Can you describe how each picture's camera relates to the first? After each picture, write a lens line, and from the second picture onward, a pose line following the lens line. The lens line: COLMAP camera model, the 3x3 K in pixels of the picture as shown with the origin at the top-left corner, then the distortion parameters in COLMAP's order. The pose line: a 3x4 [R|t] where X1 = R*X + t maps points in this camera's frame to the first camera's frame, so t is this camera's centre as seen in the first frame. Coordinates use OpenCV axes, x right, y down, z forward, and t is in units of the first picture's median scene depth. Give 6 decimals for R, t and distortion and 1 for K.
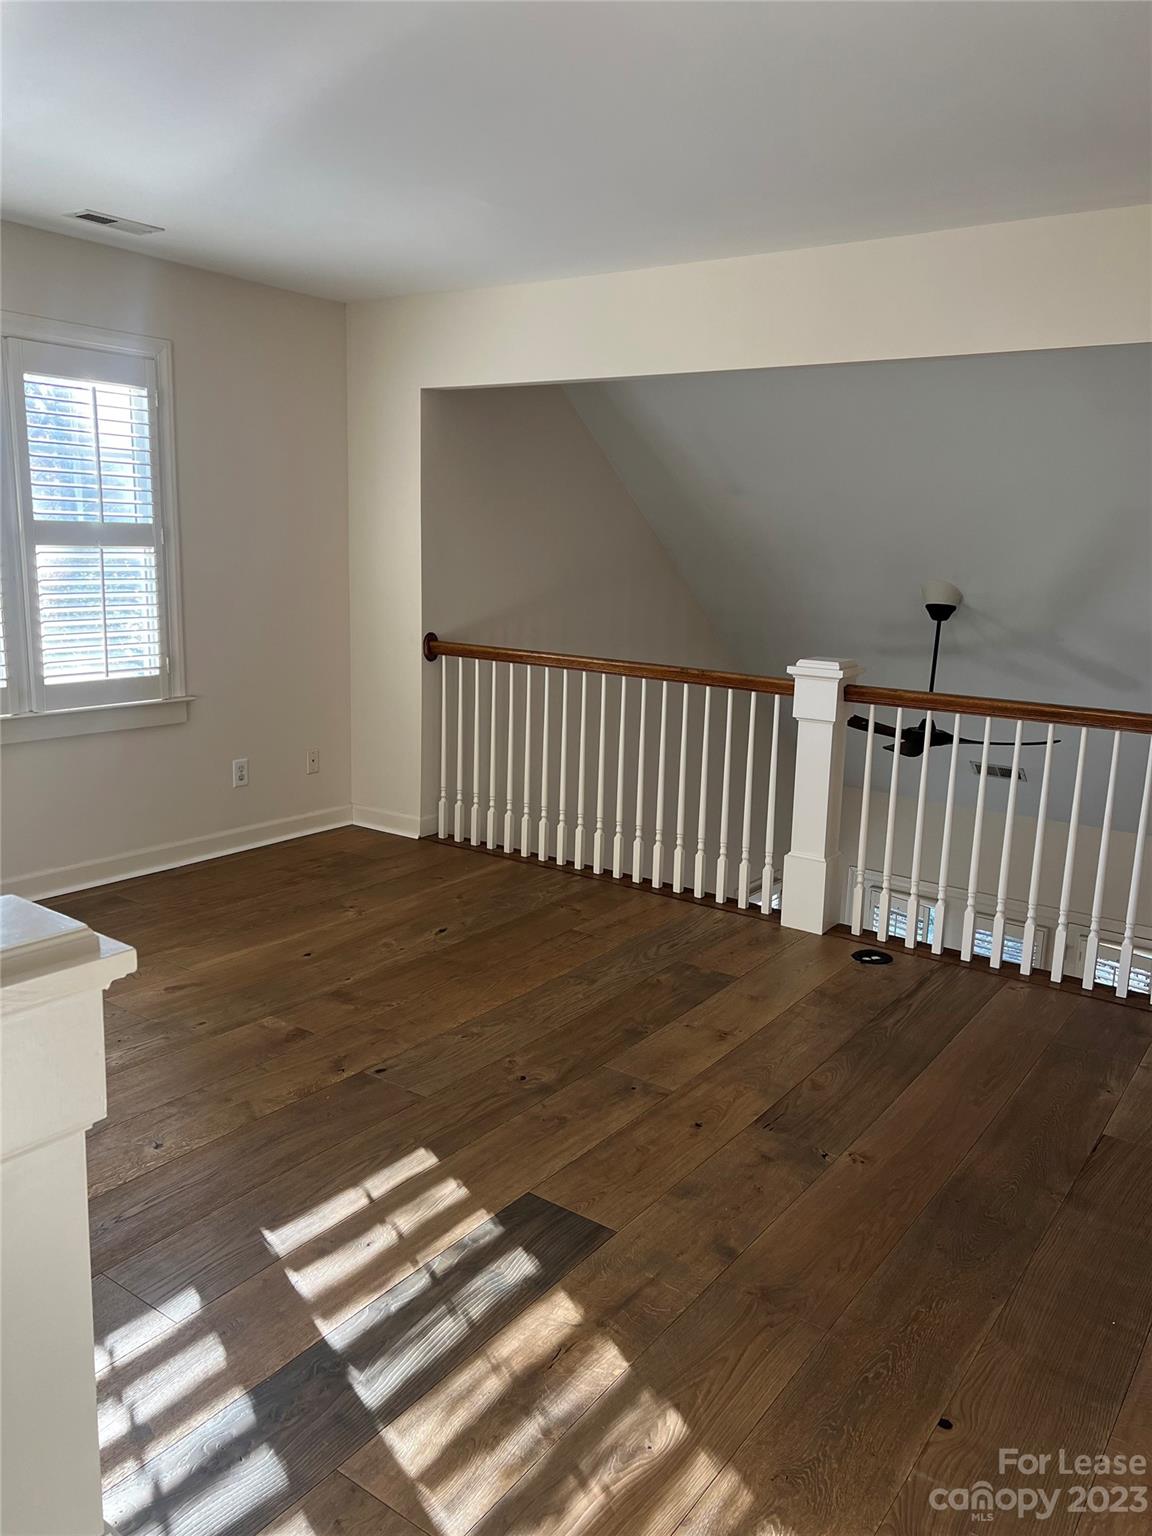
lens RADIAL K [[1160.4, 0, 580.6], [0, 1160.4, 713.3], [0, 0, 1]] dist [0.001256, -0.001403]
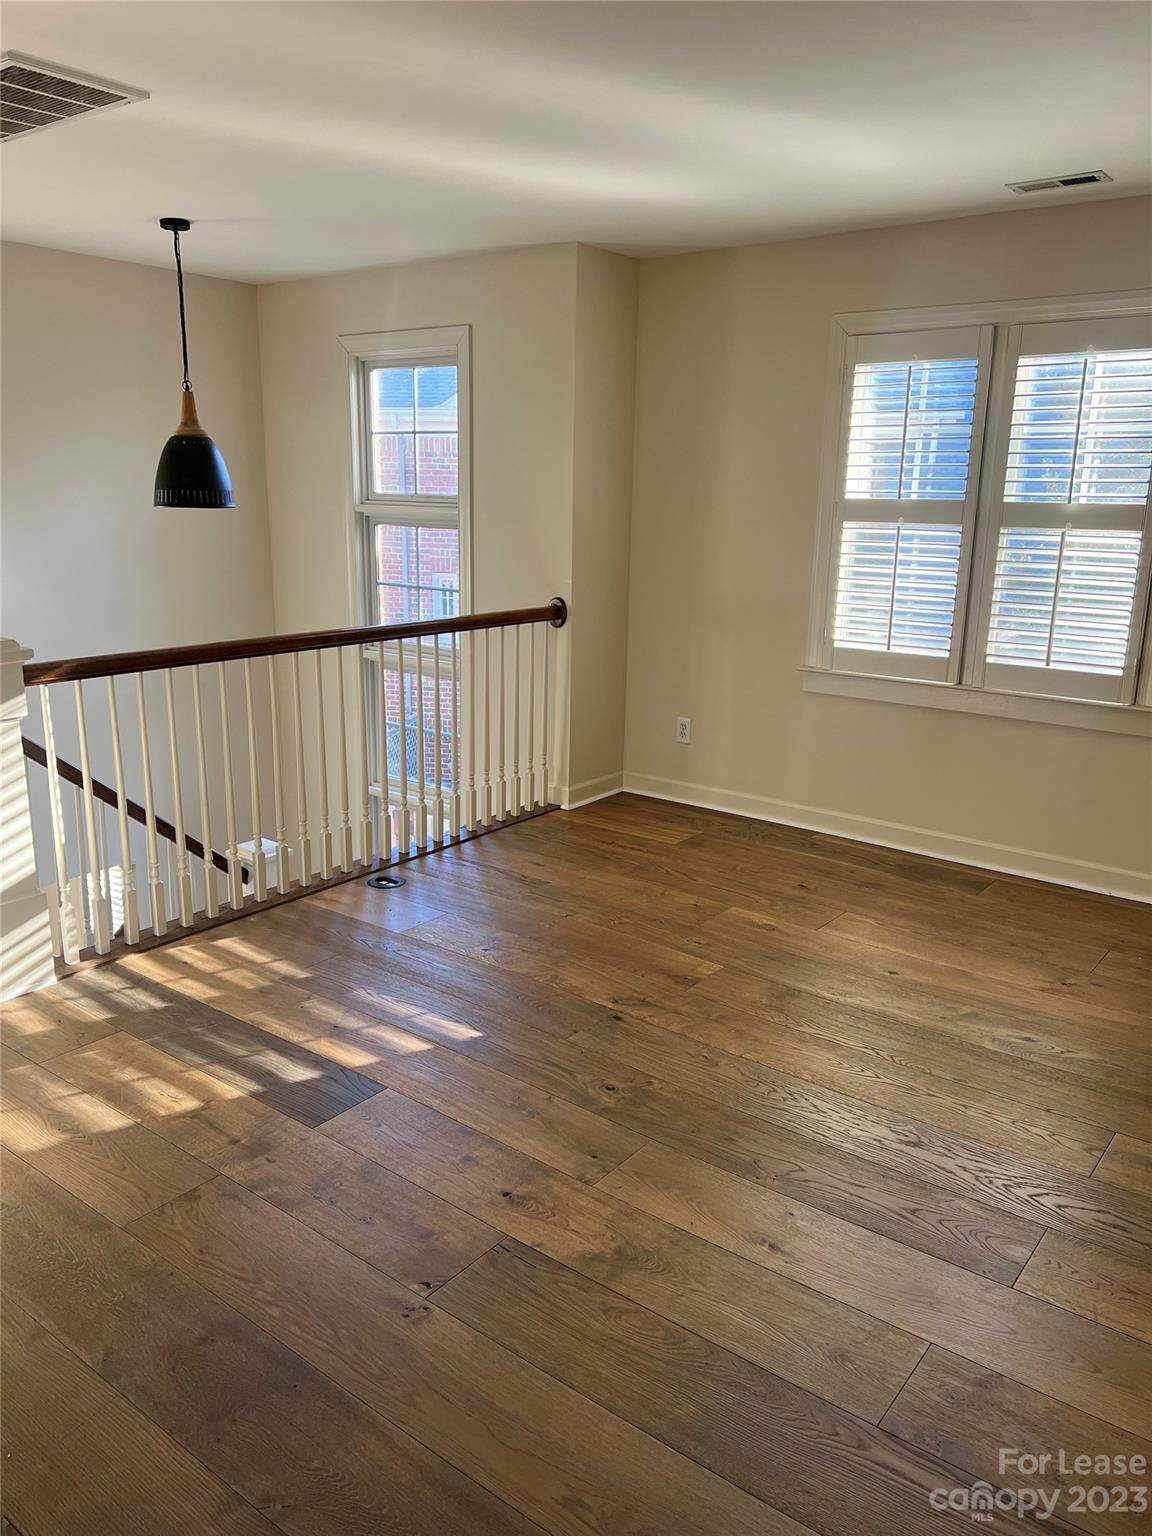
lens RADIAL K [[1143.1, 0, 569.3], [0, 1143.1, 774.7], [0, 0, 1]] dist [0.005914, 0.001107]
pose [[-0.026664, 0.222323, -0.974608, 0.628974], [-0.164485, 0.960691, 0.223648, -0.106001], [0.986019, 0.166272, 0.010953, 0.717434]]
